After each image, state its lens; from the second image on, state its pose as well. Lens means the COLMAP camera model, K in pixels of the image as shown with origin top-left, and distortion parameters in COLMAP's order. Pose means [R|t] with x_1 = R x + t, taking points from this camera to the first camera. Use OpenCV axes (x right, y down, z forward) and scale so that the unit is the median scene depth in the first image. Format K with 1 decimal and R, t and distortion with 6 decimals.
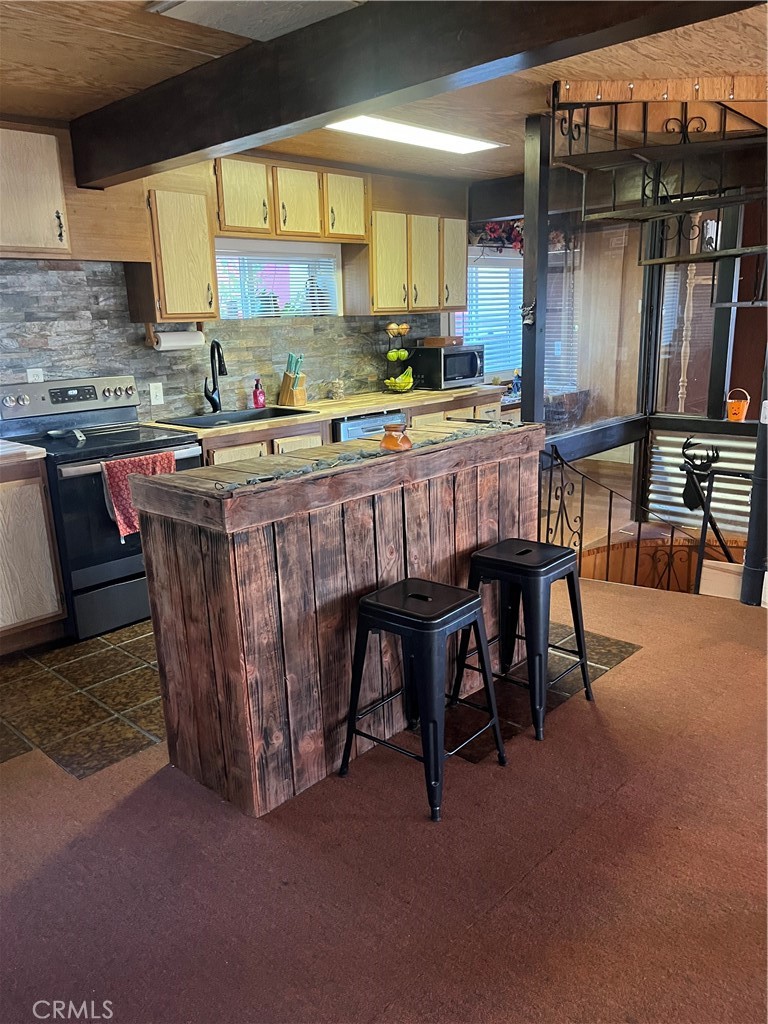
lens RADIAL K [[769.9, 0, 384.0], [0, 769.9, 512.0], [0, 0, 1]] dist [0.050940, -0.065622]
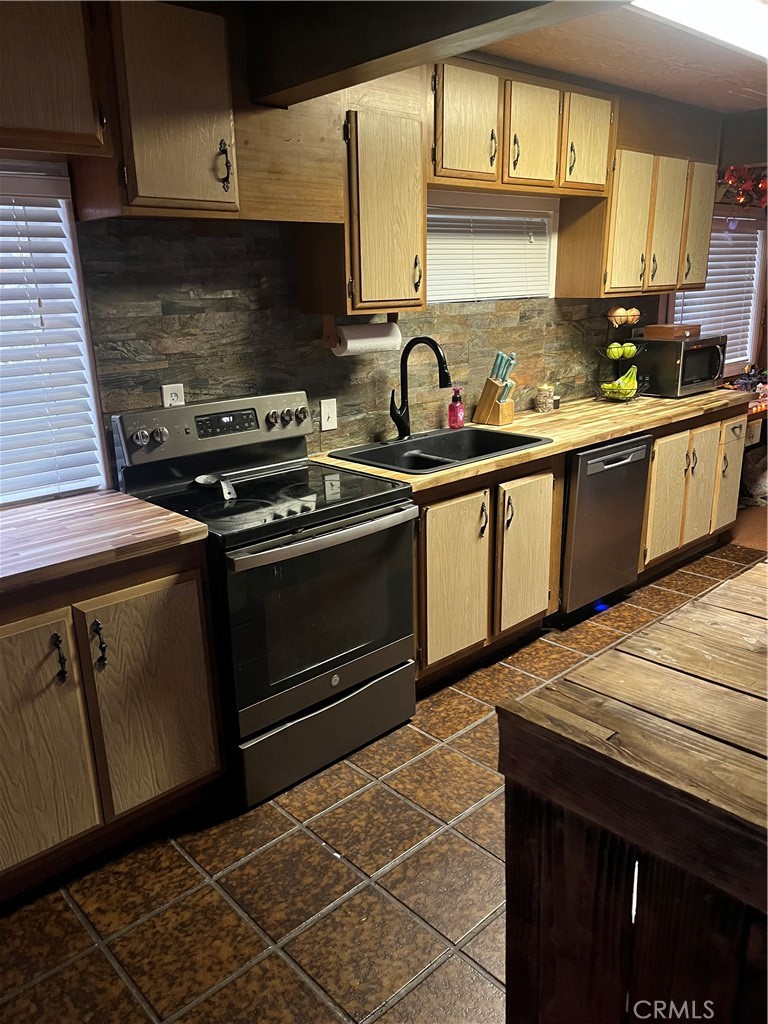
lens RADIAL K [[769.9, 0, 384.0], [0, 769.9, 512.0], [0, 0, 1]] dist [0.050940, -0.065622]
pose [[0.997871, 0.024173, -0.060576, -0.194346], [-0.021600, 0.998851, 0.042781, -0.092652], [0.061541, -0.041381, 0.997246, 0.292395]]
